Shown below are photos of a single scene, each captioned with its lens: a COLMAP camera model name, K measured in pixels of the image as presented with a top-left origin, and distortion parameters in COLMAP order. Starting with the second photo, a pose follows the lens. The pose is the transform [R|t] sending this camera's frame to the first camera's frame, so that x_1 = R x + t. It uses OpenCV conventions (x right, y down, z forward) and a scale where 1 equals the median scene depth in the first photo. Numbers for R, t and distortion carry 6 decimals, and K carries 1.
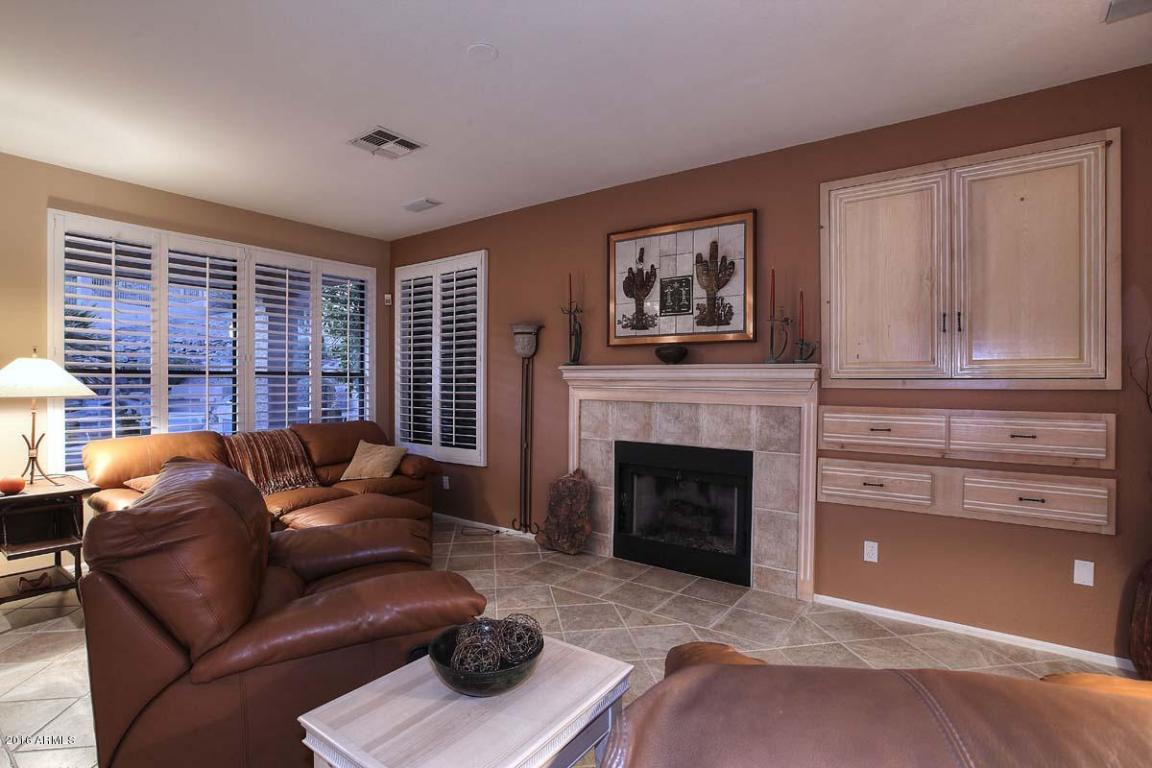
lens RADIAL K [[547.9, 0, 576.0], [0, 547.9, 384.0], [0, 0, 1]] dist [-0.065786, 0.030556]
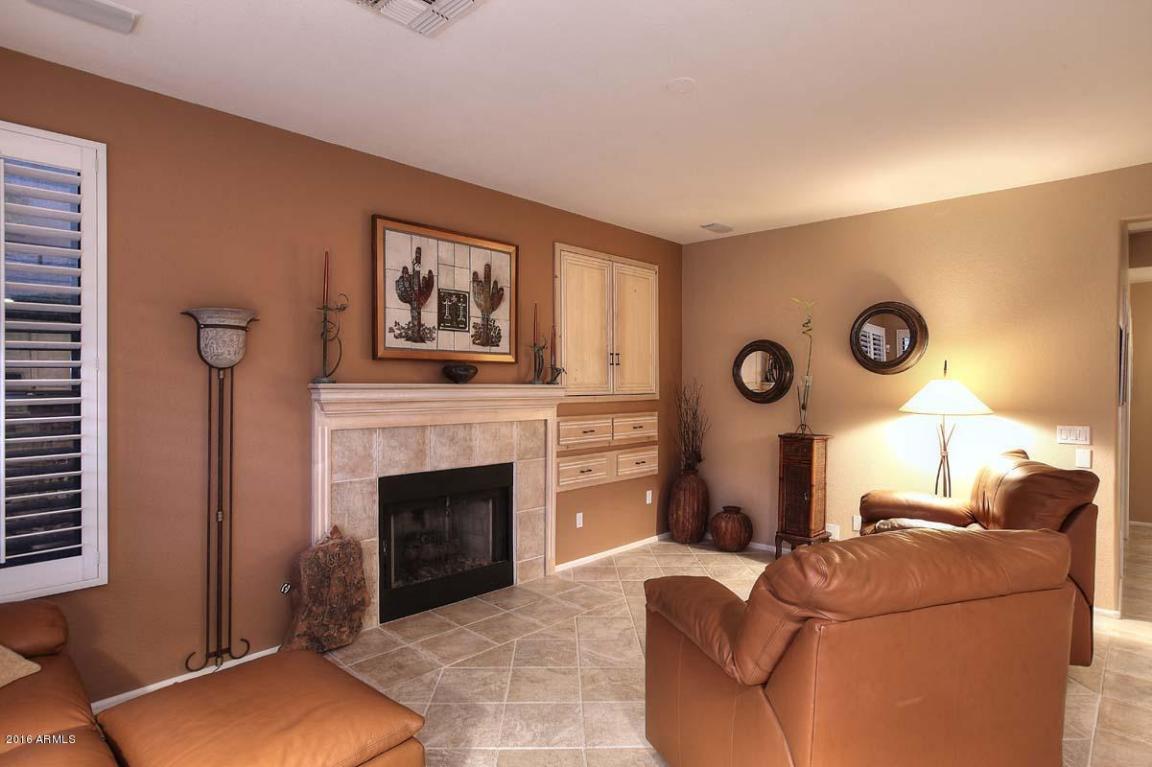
lens RADIAL K [[596.3, 0, 581.7], [0, 596.3, 388.0], [0, 0, 1]] dist [-0.025093, 0.001168]
pose [[0.150059, -0.011571, 0.988609, -0.804953], [0.004495, 0.999929, 0.011021, -0.038299], [-0.988667, 0.002790, 0.150101, 0.633444]]
